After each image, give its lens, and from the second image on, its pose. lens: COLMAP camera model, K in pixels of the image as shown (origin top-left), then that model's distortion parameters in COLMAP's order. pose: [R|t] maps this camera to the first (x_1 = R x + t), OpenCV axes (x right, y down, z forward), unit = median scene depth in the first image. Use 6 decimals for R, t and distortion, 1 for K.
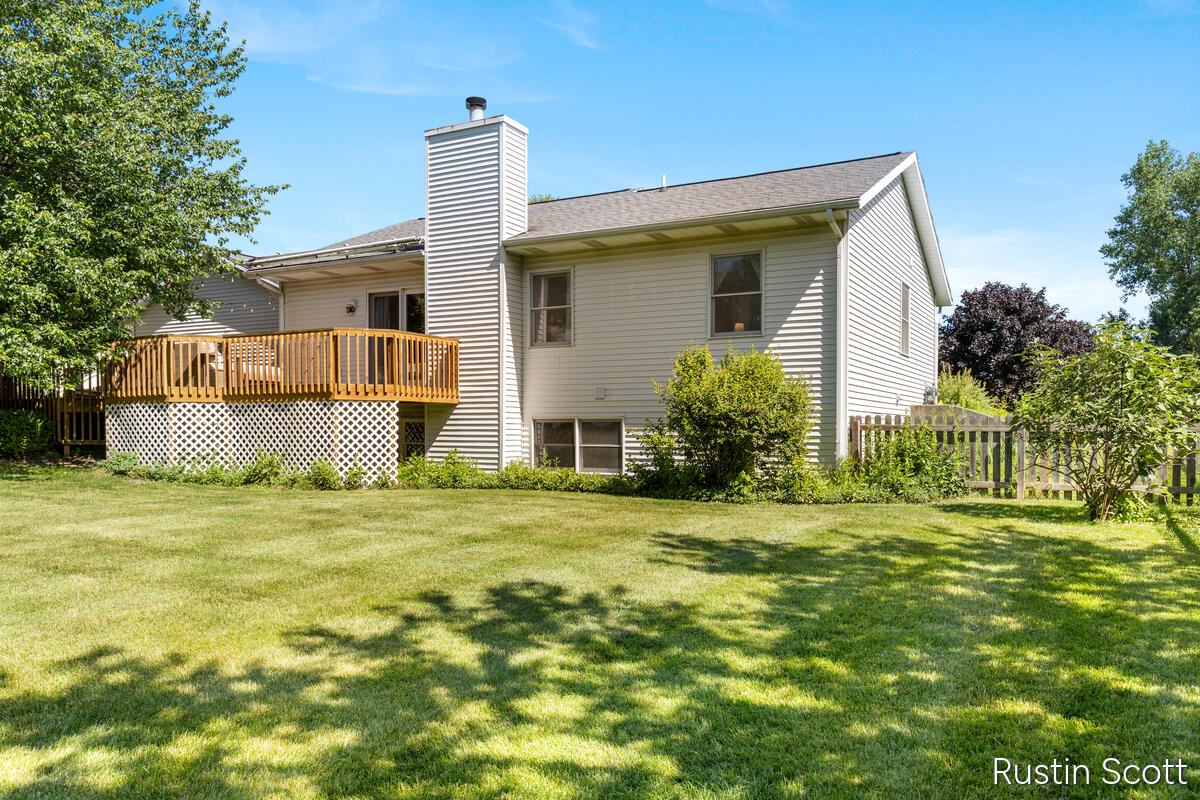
lens RADIAL K [[906.4, 0, 599.8], [0, 906.4, 435.9], [0, 0, 1]] dist [0.006202, 0.001214]
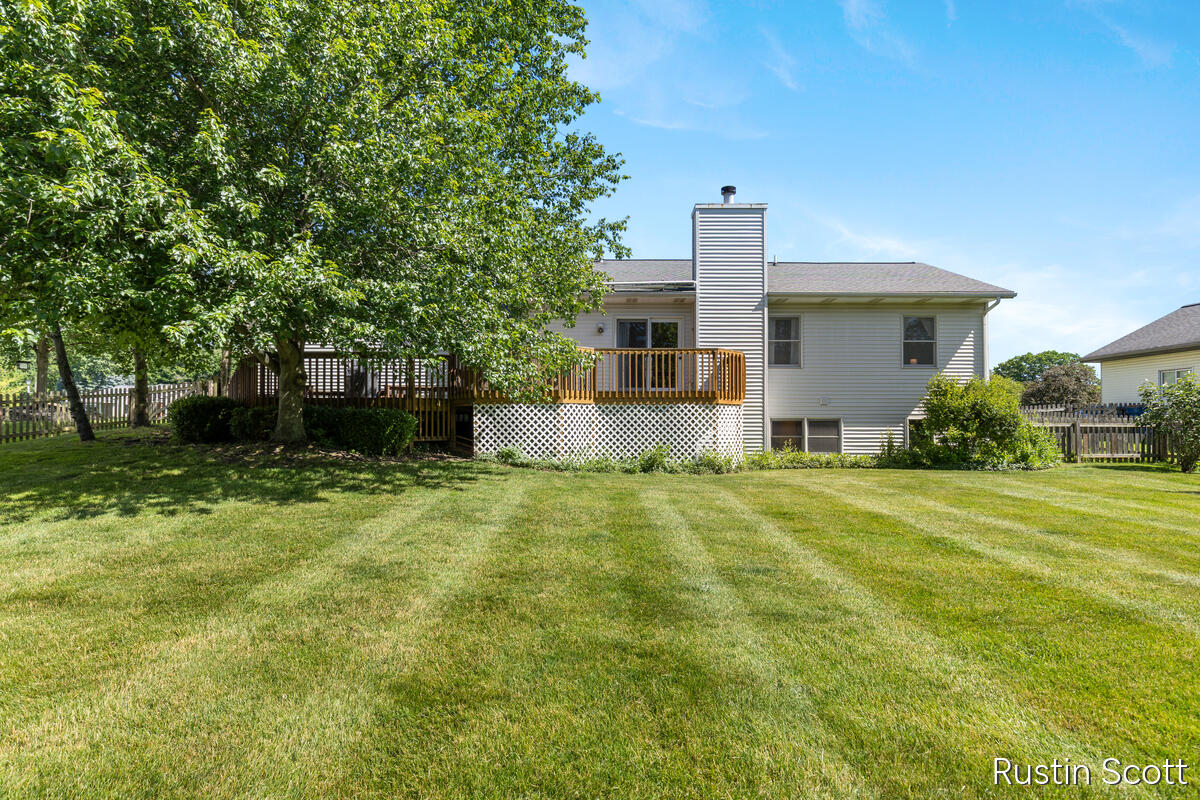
lens RADIAL K [[643.9, 0, 600.0], [0, 643.9, 400.0], [0, 0, 1]] dist [-0.000923, 0.000056]
pose [[0.875149, 0.016519, 0.483571, -0.832653], [0.002564, 0.999245, -0.038775, -0.009394], [-0.483846, 0.035173, 0.874446, 0.263885]]
